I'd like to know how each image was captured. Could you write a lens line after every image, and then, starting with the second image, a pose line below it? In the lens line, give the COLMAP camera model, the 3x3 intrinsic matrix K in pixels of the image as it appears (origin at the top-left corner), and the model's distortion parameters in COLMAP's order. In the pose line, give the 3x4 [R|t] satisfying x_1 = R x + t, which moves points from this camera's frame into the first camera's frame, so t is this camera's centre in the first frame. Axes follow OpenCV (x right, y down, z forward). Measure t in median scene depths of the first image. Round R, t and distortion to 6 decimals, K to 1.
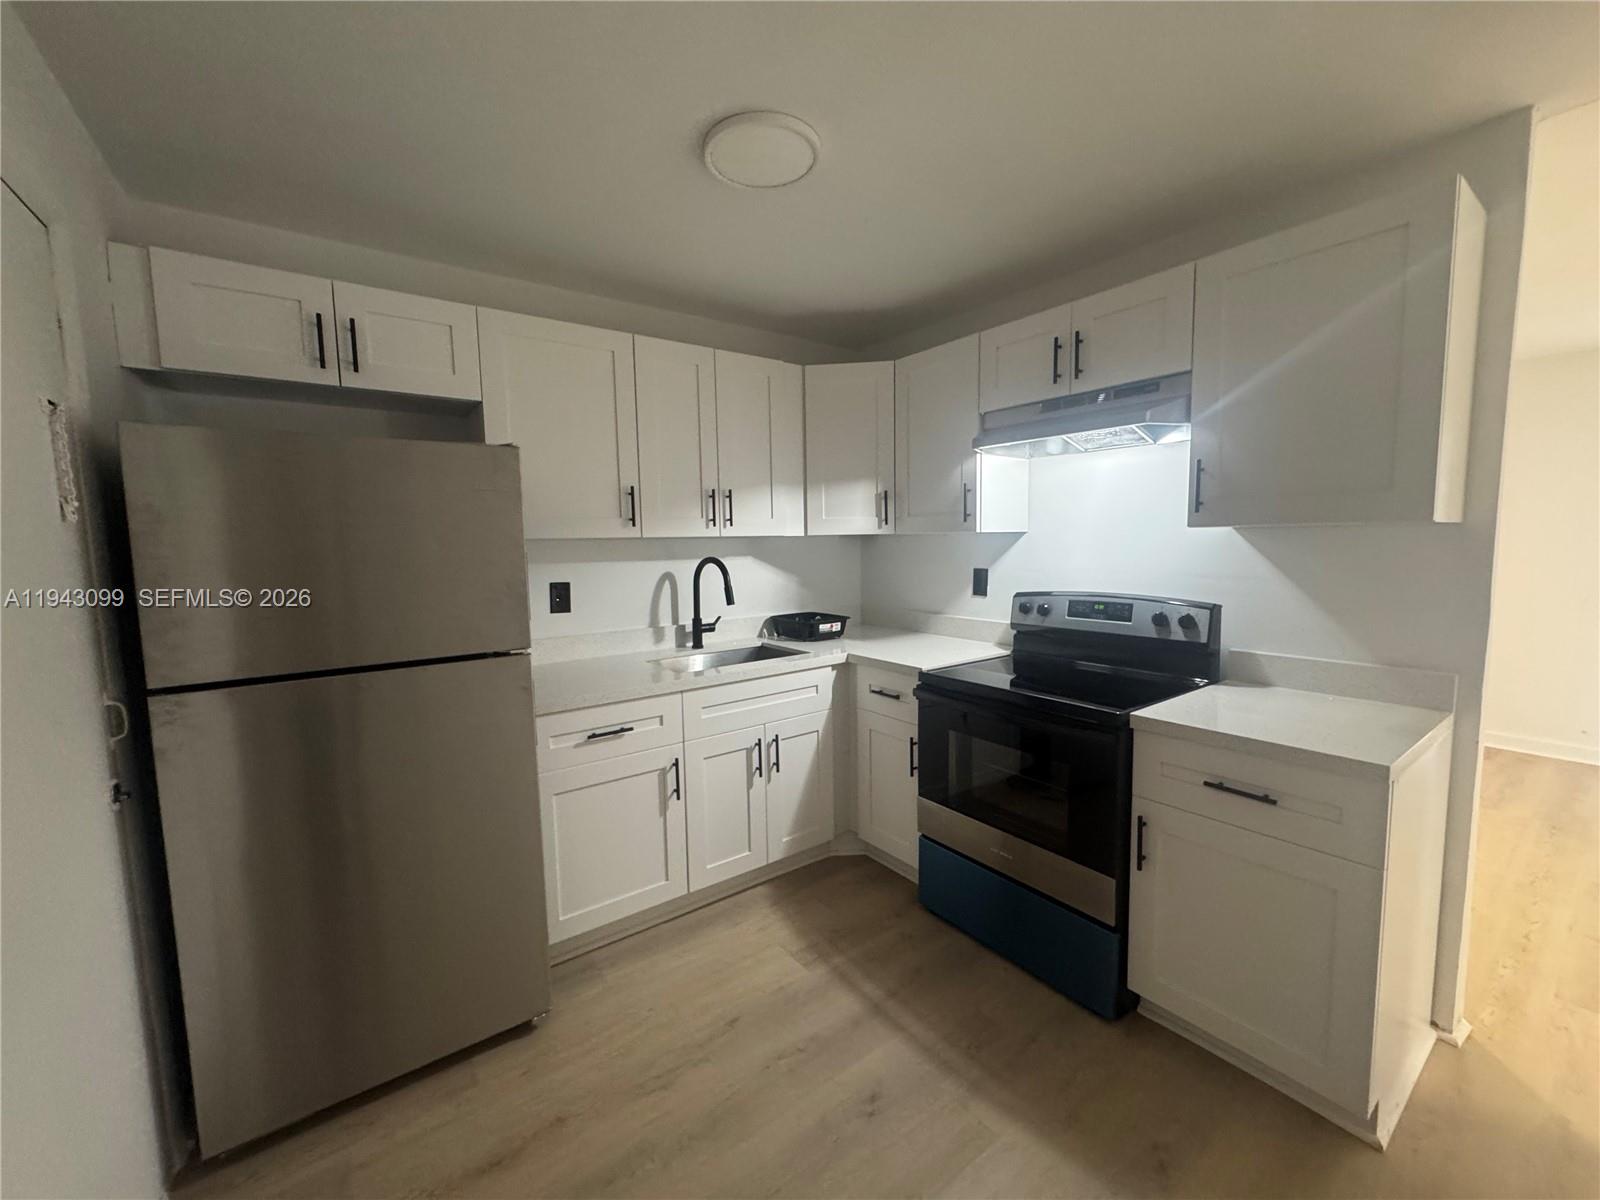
lens RADIAL K [[637.0, 0, 802.9], [0, 637.0, 599.1], [0, 0, 1]] dist [-0.004621, -0.000407]
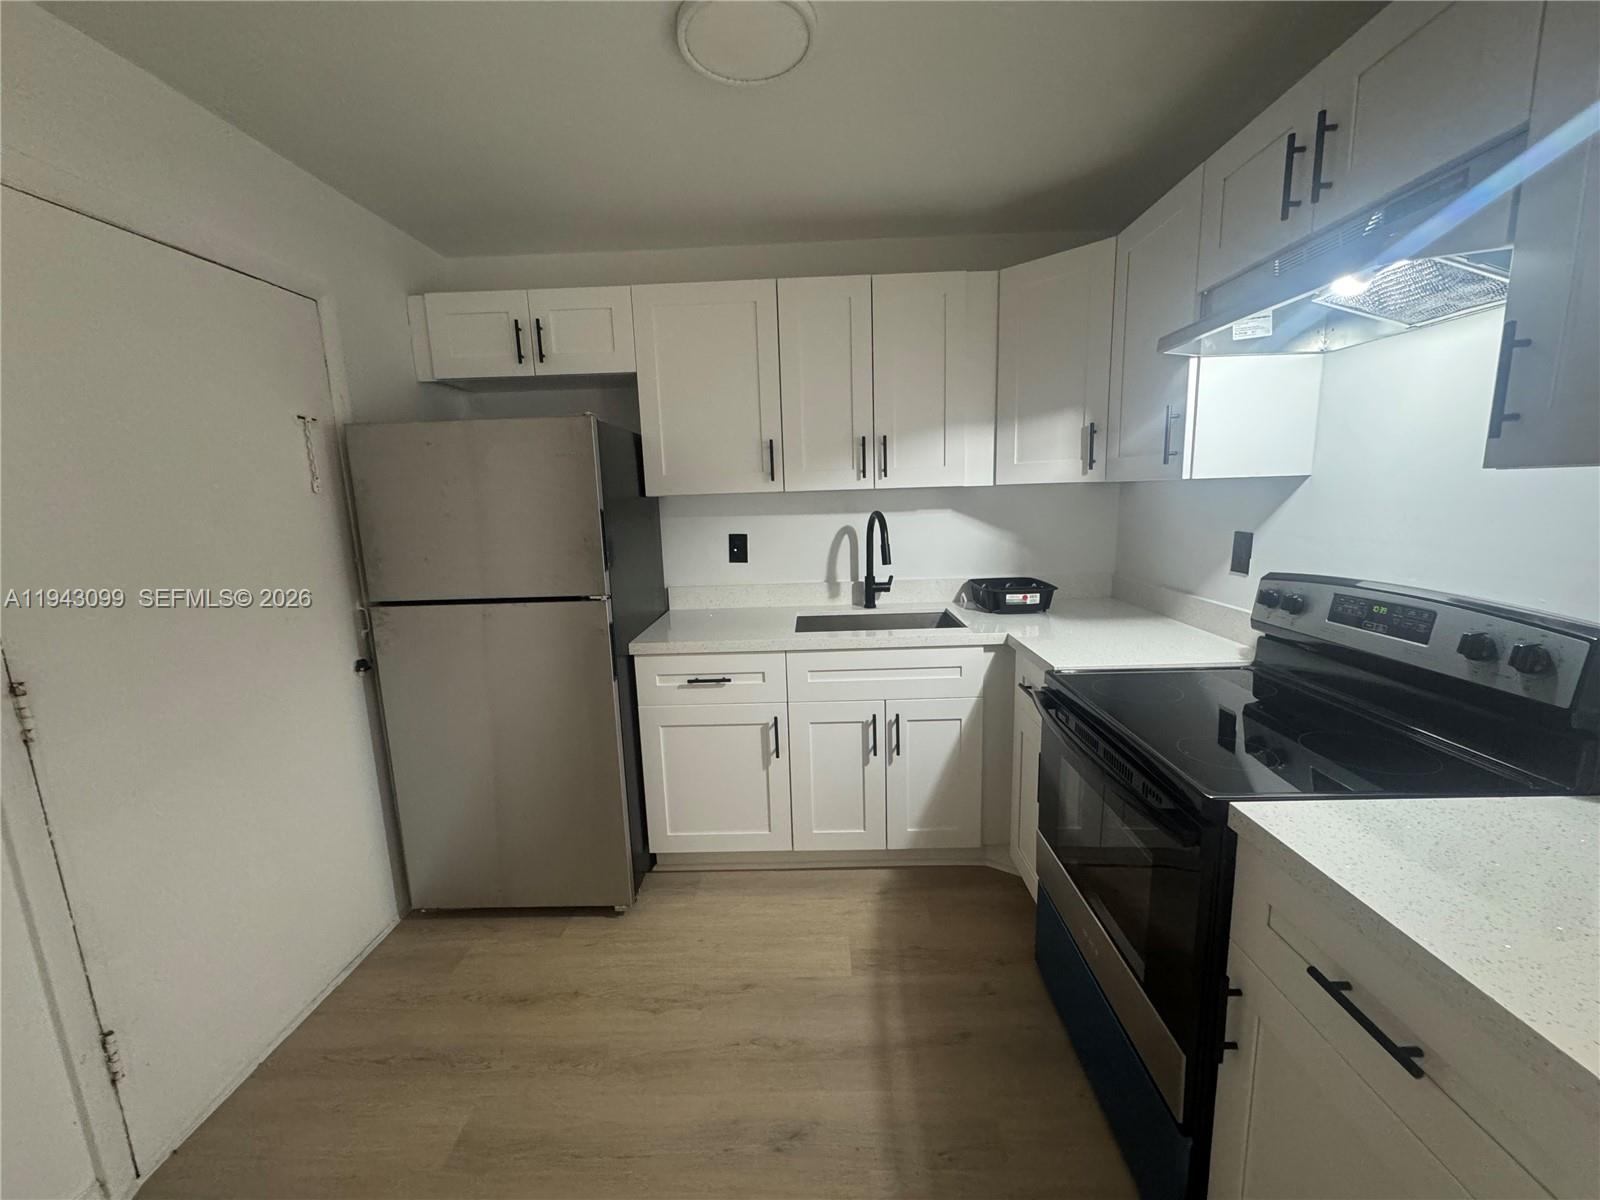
lens RADIAL K [[637.0, 0, 801.0], [0, 637.0, 599.9], [0, 0, 1]] dist [-0.004621, -0.000407]
pose [[0.791068, 0.094511, -0.604383, 0.395832], [-0.039759, 0.993848, 0.103373, -0.034261], [0.610434, -0.057745, 0.789959, 0.235329]]
